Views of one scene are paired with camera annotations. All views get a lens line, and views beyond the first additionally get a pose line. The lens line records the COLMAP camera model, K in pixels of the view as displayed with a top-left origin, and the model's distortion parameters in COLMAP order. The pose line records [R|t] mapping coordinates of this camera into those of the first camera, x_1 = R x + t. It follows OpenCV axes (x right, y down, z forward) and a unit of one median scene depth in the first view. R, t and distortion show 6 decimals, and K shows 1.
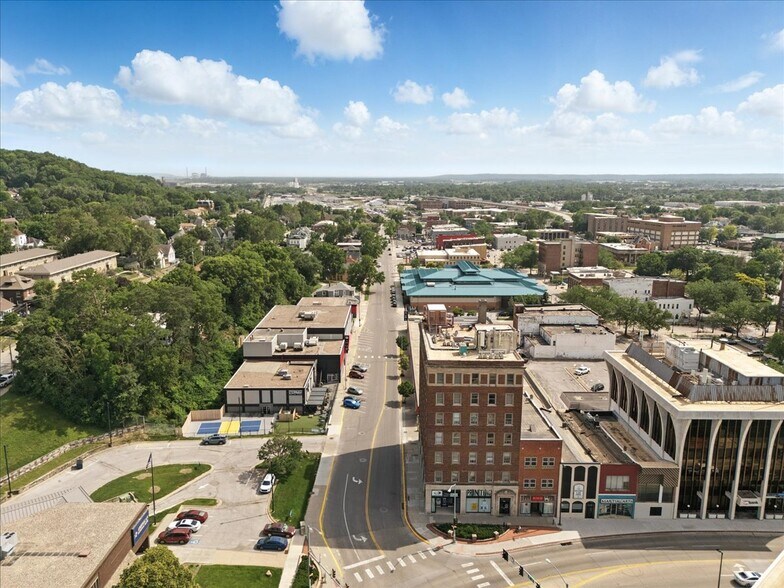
lens RADIAL K [[577.1, 0, 392.0], [0, 577.1, 294.0], [0, 0, 1]] dist [0.080079, -0.081265]
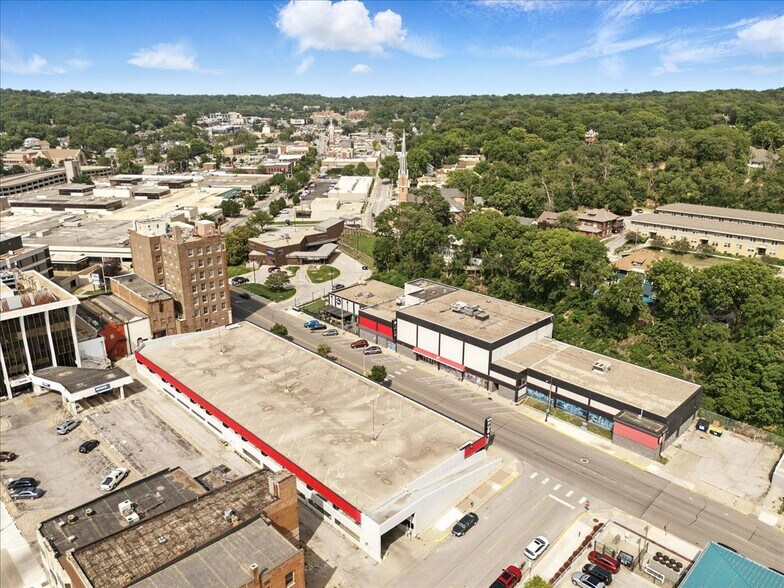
lens RADIAL K [[577.1, 0, 392.0], [0, 577.1, 294.0], [0, 0, 1]] dist [0.080079, -0.081265]
pose [[-0.711116, 0.214627, -0.669514, 0.426154], [-0.148495, 0.884934, 0.441407, -0.296203], [0.687214, 0.413312, -0.597420, 1.290292]]
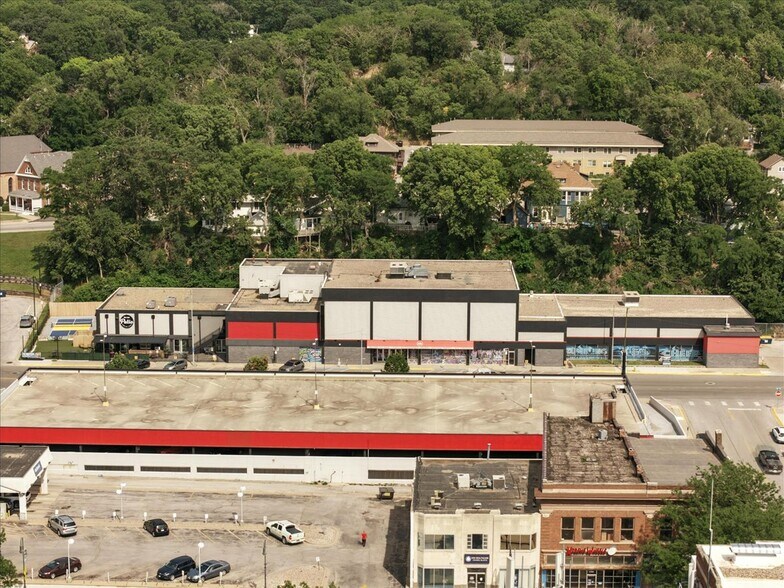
lens RADIAL K [[1577.5, 0, 392.0], [0, 1577.5, 294.0], [0, 0, 1]] dist [-0.202111, 0.320264]
pose [[-0.028739, 0.184960, -0.982326, 1.101542], [-0.206955, 0.960337, 0.186875, -0.179772], [0.977928, 0.208668, 0.010679, 0.898444]]
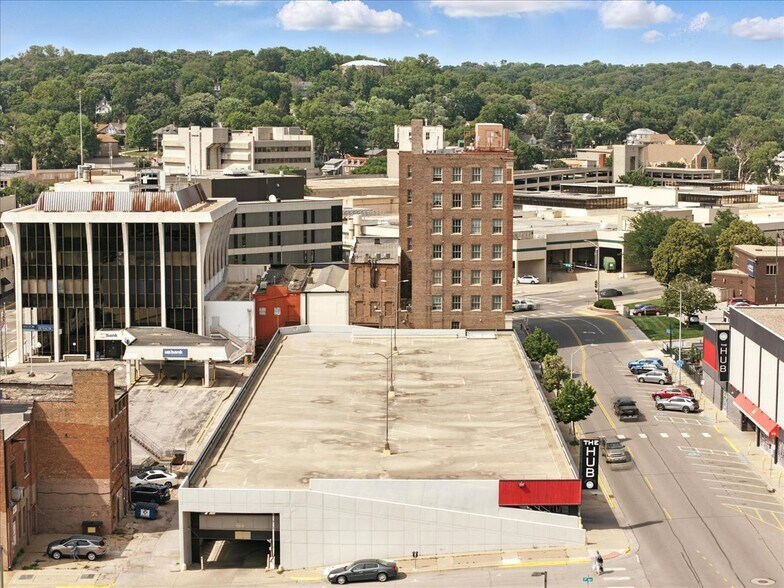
lens RADIAL K [[1577.5, 0, 392.0], [0, 1577.5, 294.0], [0, 0, 1]] dist [-0.202111, 0.320264]
pose [[-0.999871, -0.007331, 0.014265, 0.095605], [-0.002456, 0.948921, 0.315506, -0.216144], [-0.015849, 0.315430, -0.948816, 1.641535]]
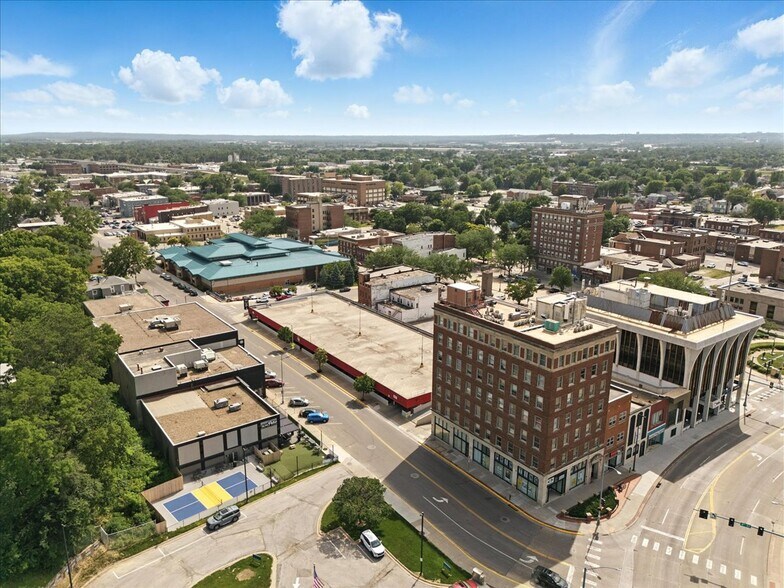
lens RADIAL K [[577.1, 0, 392.0], [0, 577.1, 294.0], [0, 0, 1]] dist [0.080079, -0.081265]
pose [[0.808175, -0.153315, 0.568636, -0.307804], [0.116232, 0.988053, 0.101203, -0.040535], [-0.577359, -0.015696, 0.816340, 0.190853]]
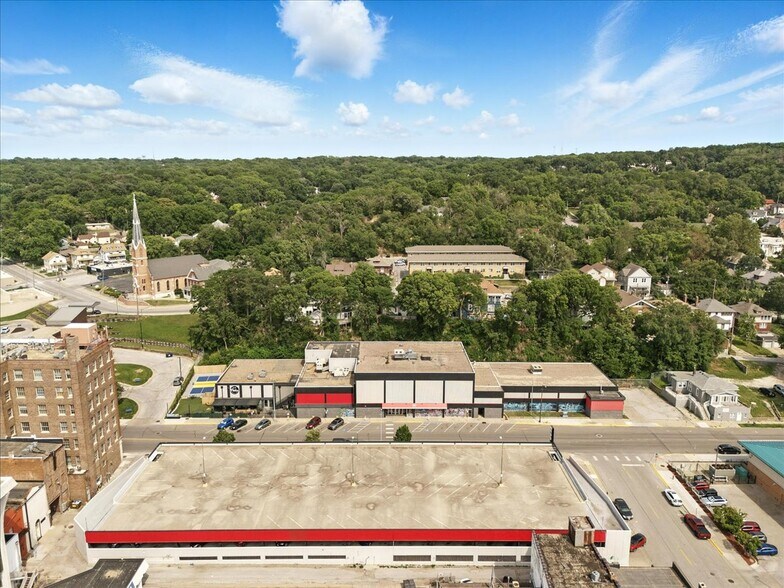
lens RADIAL K [[577.1, 0, 392.0], [0, 577.1, 294.0], [0, 0, 1]] dist [0.080079, -0.081265]
pose [[0.005860, 0.207049, -0.978313, 0.607793], [-0.204470, 0.957908, 0.201506, -0.196995], [0.978855, 0.198855, 0.047948, 0.850260]]
